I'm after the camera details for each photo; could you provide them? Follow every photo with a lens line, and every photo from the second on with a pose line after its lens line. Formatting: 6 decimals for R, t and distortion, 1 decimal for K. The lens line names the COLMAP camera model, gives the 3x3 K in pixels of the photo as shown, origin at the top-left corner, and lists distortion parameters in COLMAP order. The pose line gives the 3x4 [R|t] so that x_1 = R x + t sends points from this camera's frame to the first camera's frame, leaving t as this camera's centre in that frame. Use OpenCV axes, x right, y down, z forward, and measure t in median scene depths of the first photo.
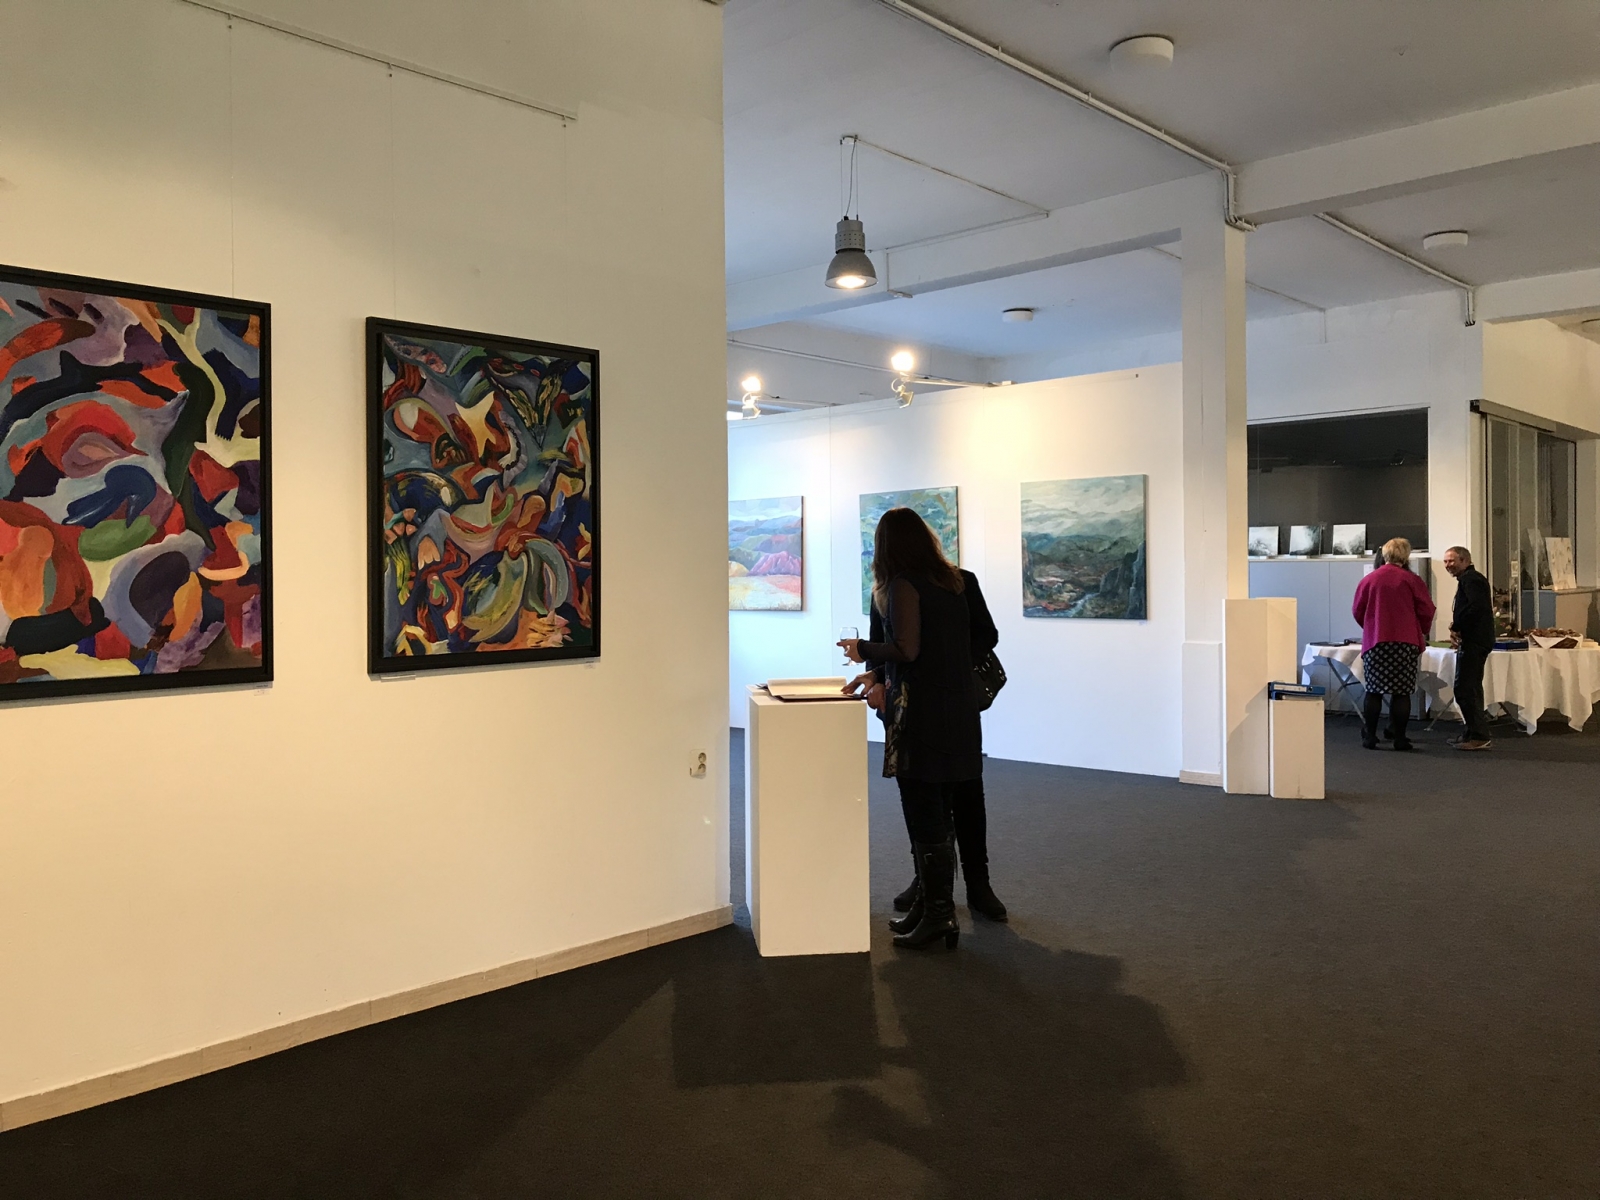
lens RADIAL K [[1309.6, 0, 788.0], [0, 1309.6, 586.3], [0, 0, 1]] dist [0.028333, -0.019309]
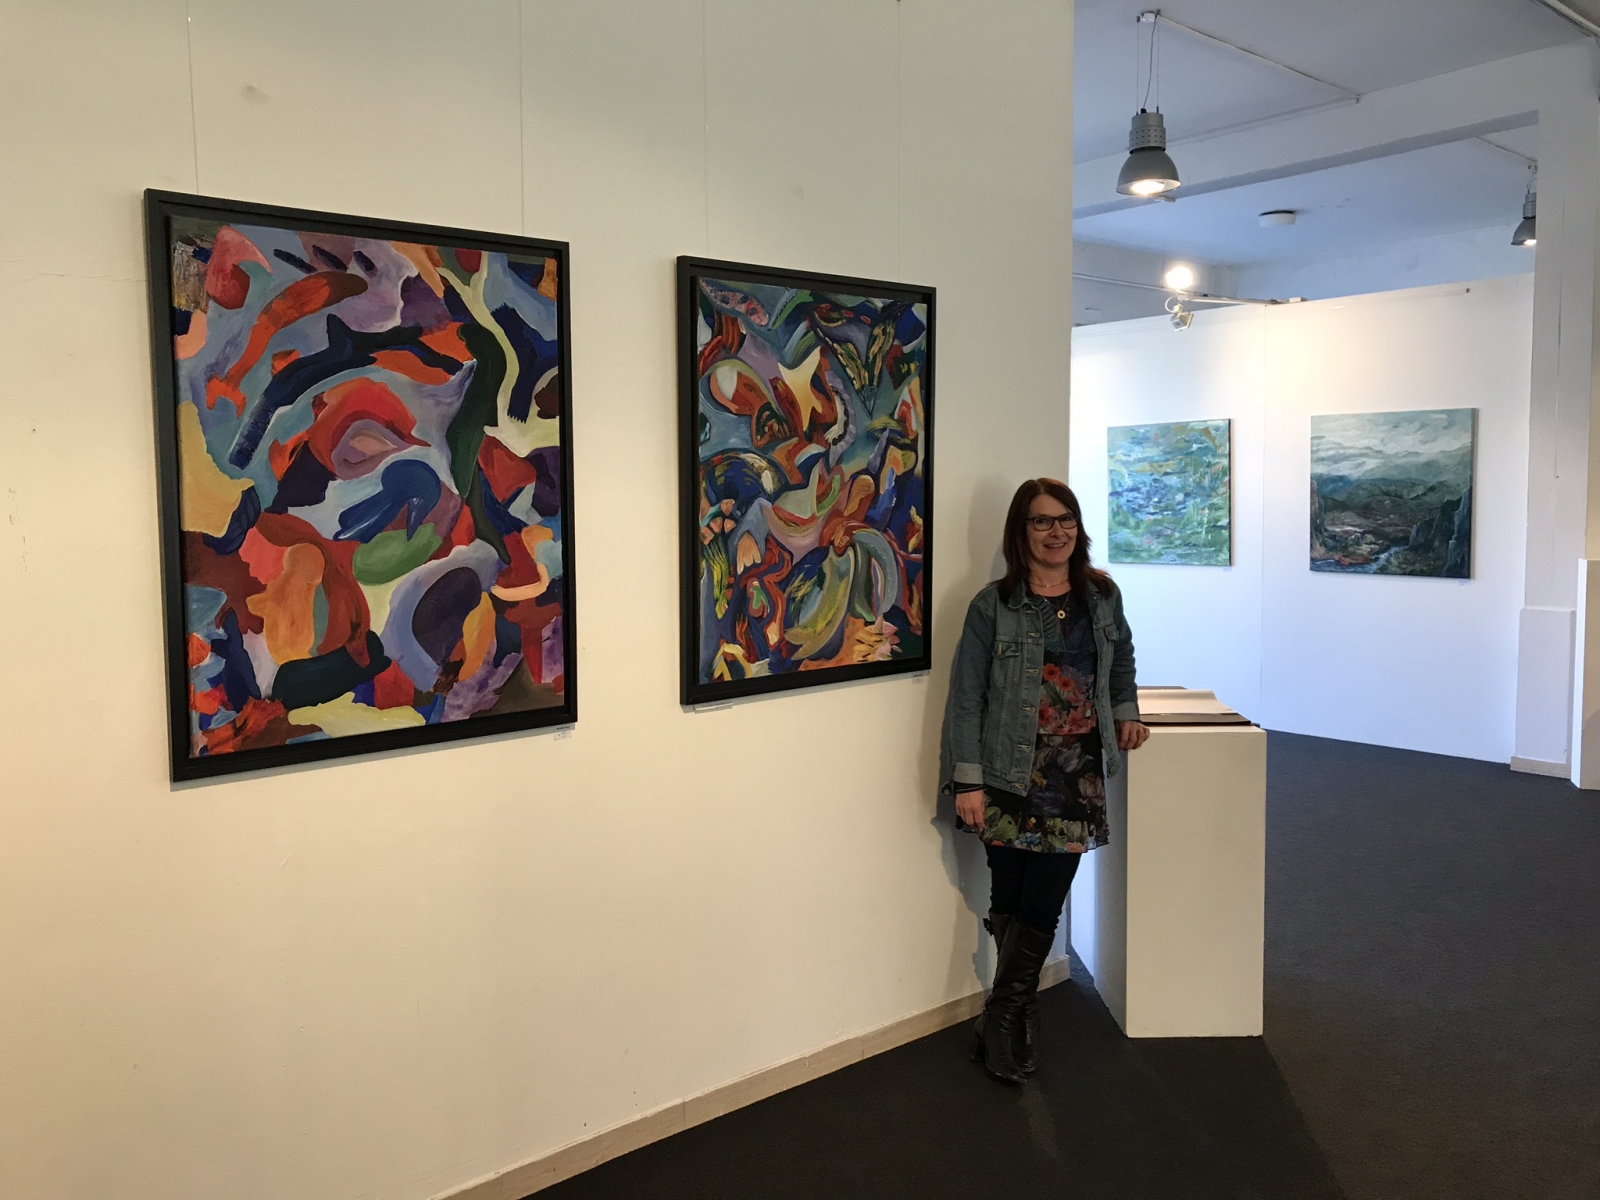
lens RADIAL K [[1309.6, 0, 797.3], [0, 1309.6, 584.4], [0, 0, 1]] dist [0.028333, -0.019309]
pose [[0.994363, 0.012919, -0.105243, -0.153280], [-0.005546, 0.997528, 0.070054, -0.060080], [0.105888, -0.069076, 0.991976, 0.200606]]
